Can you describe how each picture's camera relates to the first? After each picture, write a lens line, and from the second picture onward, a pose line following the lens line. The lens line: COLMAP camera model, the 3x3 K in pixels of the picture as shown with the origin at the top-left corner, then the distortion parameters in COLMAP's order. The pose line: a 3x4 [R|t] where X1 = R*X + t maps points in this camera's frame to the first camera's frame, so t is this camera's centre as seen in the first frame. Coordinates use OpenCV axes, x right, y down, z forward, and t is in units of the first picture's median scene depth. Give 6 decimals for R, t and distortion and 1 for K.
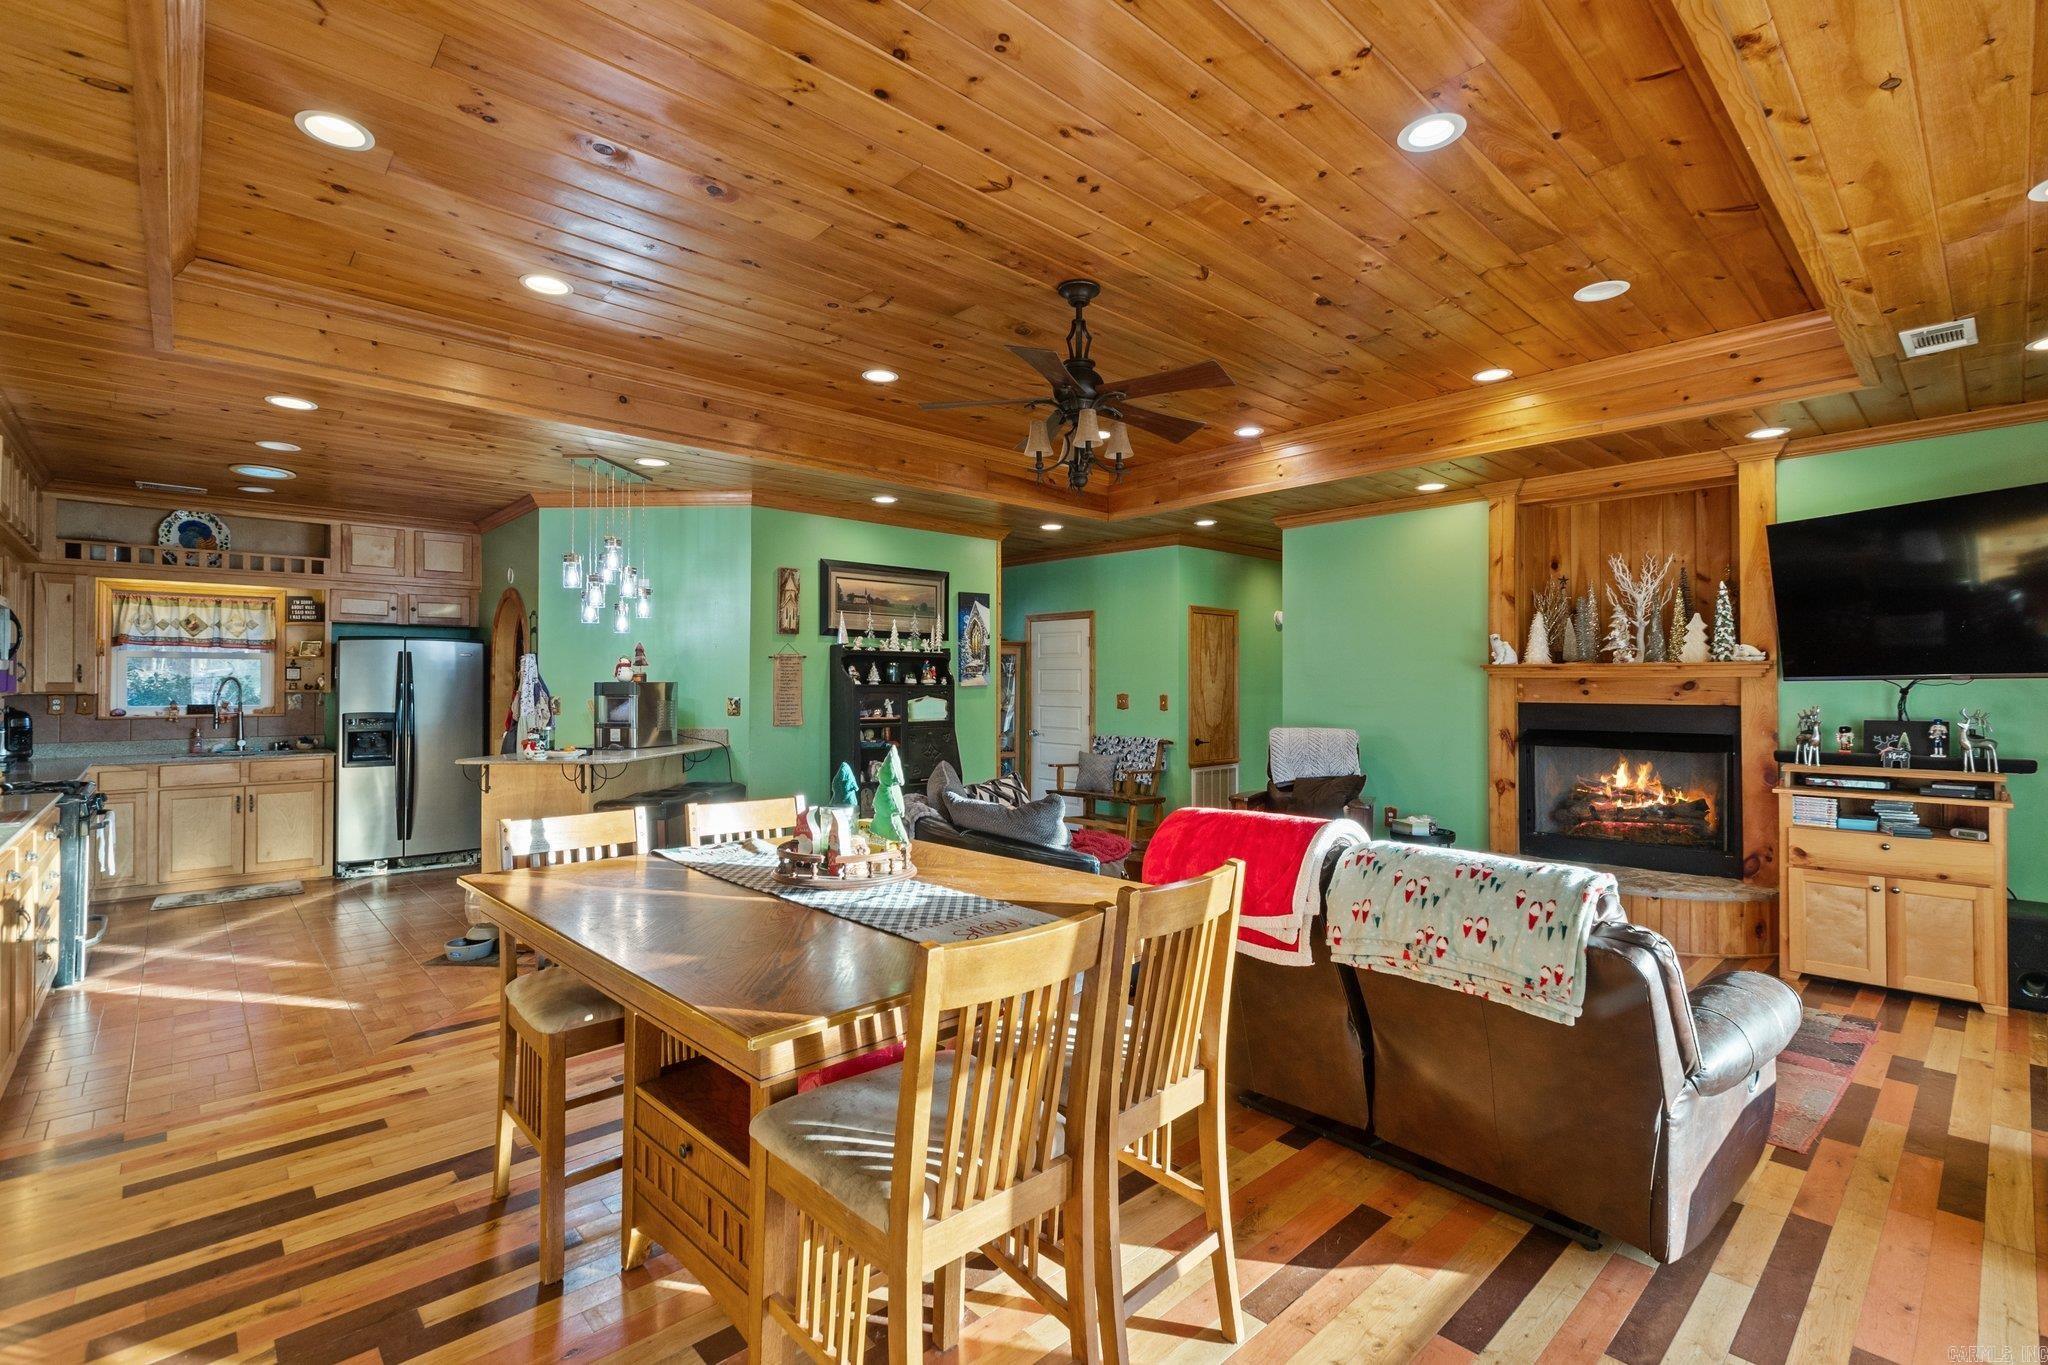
lens RADIAL K [[920.3, 0, 1040.4], [0, 920.3, 671.2], [0, 0, 1]] dist [0.002361, 0.000316]
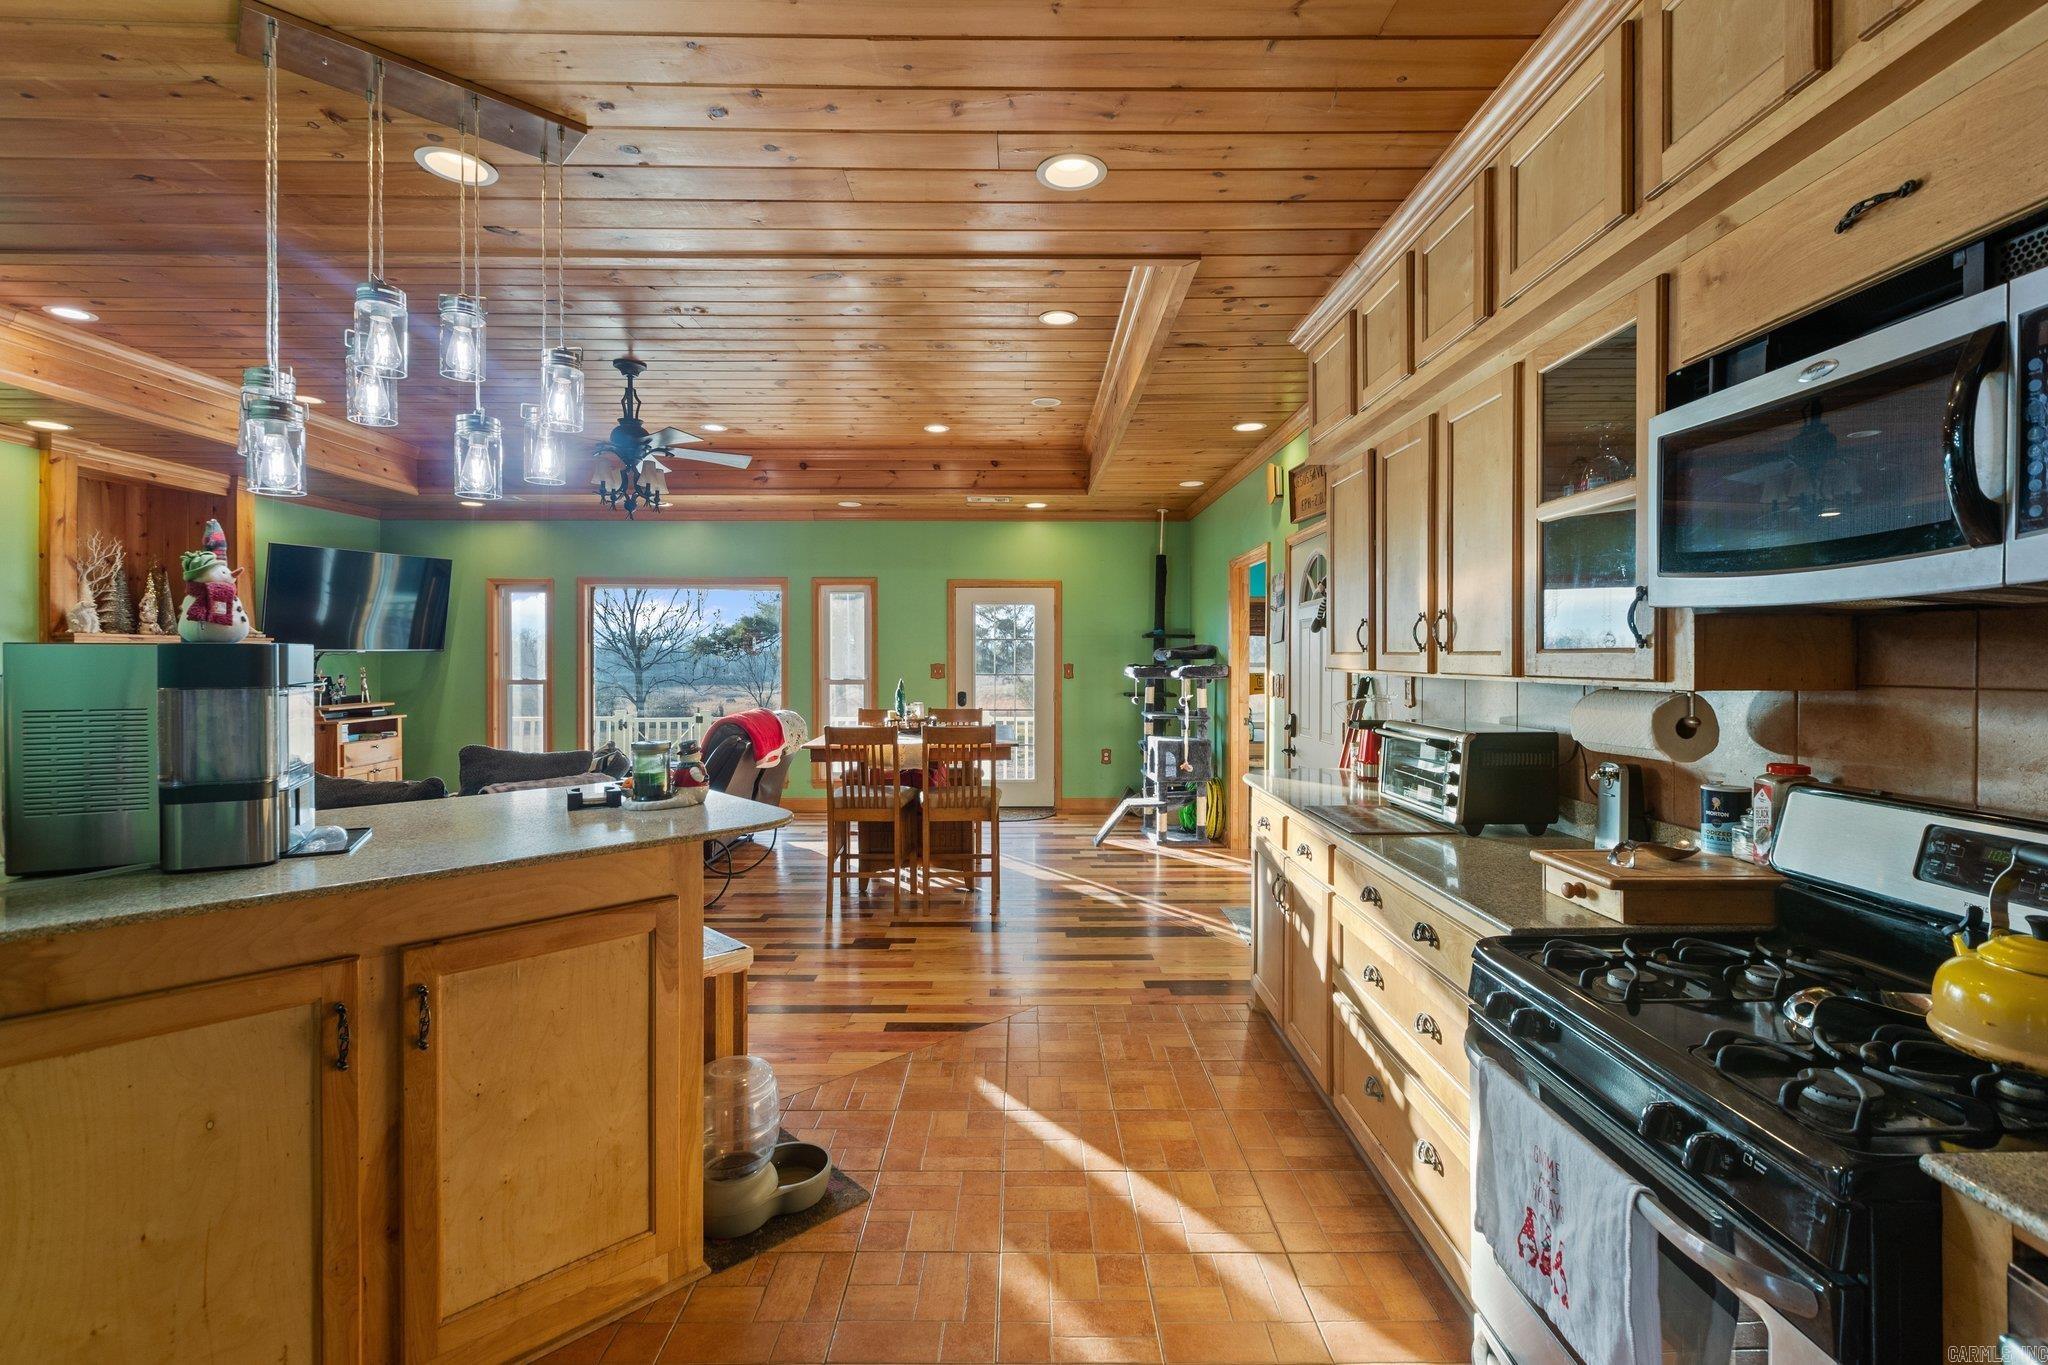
lens RADIAL K [[920.3, 0, 1034.7], [0, 920.3, 668.4], [0, 0, 1]] dist [0.002361, 0.000316]
pose [[-0.731917, -0.010018, 0.681320, -1.017105], [-0.011541, 0.999931, 0.002304, 0.018230], [-0.681296, -0.006177, -0.731982, 1.207196]]
